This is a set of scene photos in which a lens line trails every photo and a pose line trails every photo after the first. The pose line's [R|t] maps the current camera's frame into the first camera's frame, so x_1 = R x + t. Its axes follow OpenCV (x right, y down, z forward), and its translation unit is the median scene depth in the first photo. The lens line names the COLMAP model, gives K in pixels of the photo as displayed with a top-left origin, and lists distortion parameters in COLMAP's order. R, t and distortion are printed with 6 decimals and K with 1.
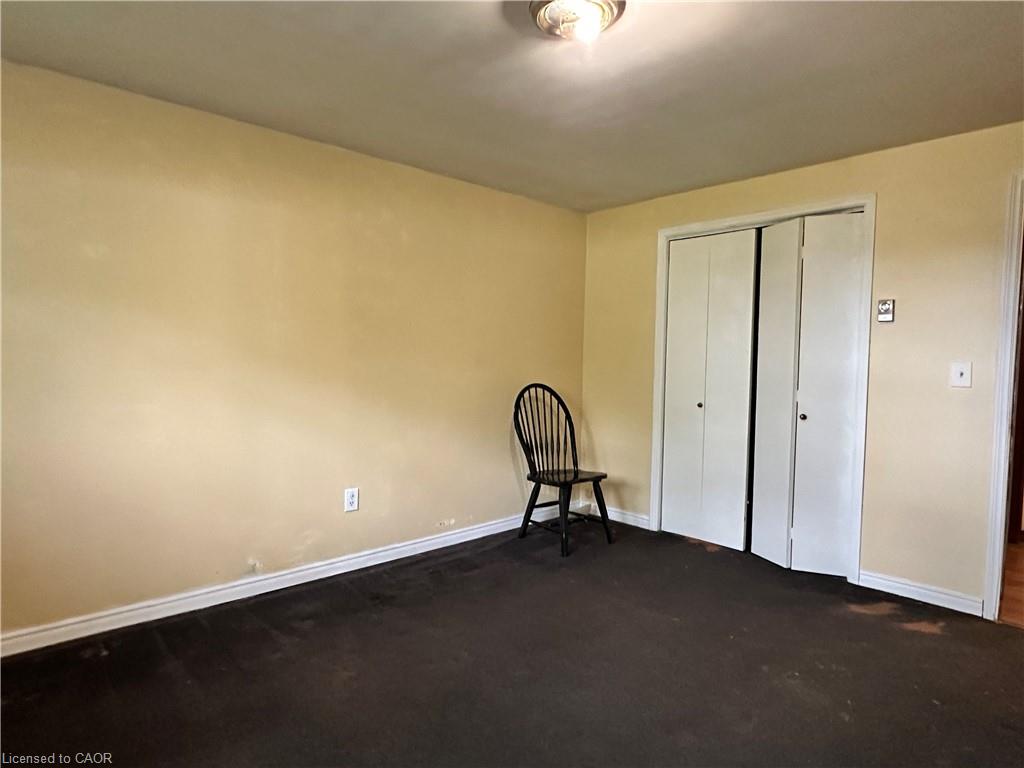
lens RADIAL K [[591.5, 0, 511.8], [0, 591.5, 384.7], [0, 0, 1]] dist [0.000583, 0.000296]
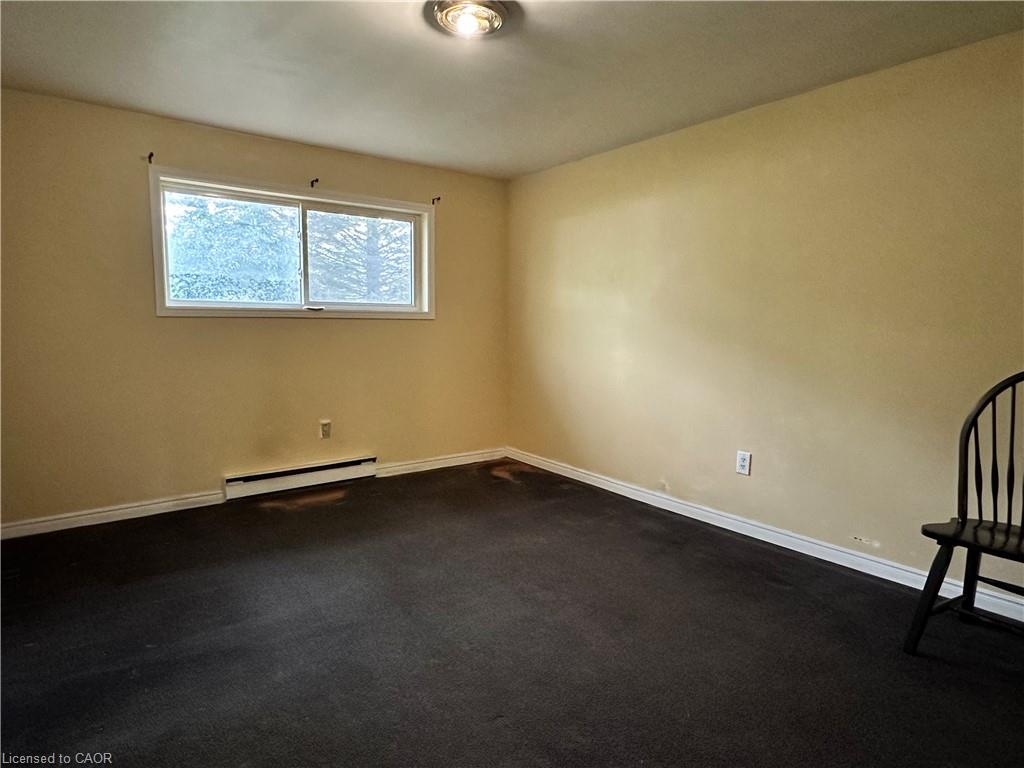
lens RADIAL K [[591.5, 0, 512.1], [0, 591.5, 384.7], [0, 0, 1]] dist [0.000583, 0.000296]
pose [[-0.149078, 0.083287, -0.985312, 0.747607], [-0.039389, 0.995155, 0.090079, -0.009255], [0.988041, 0.052239, -0.145075, 0.751979]]
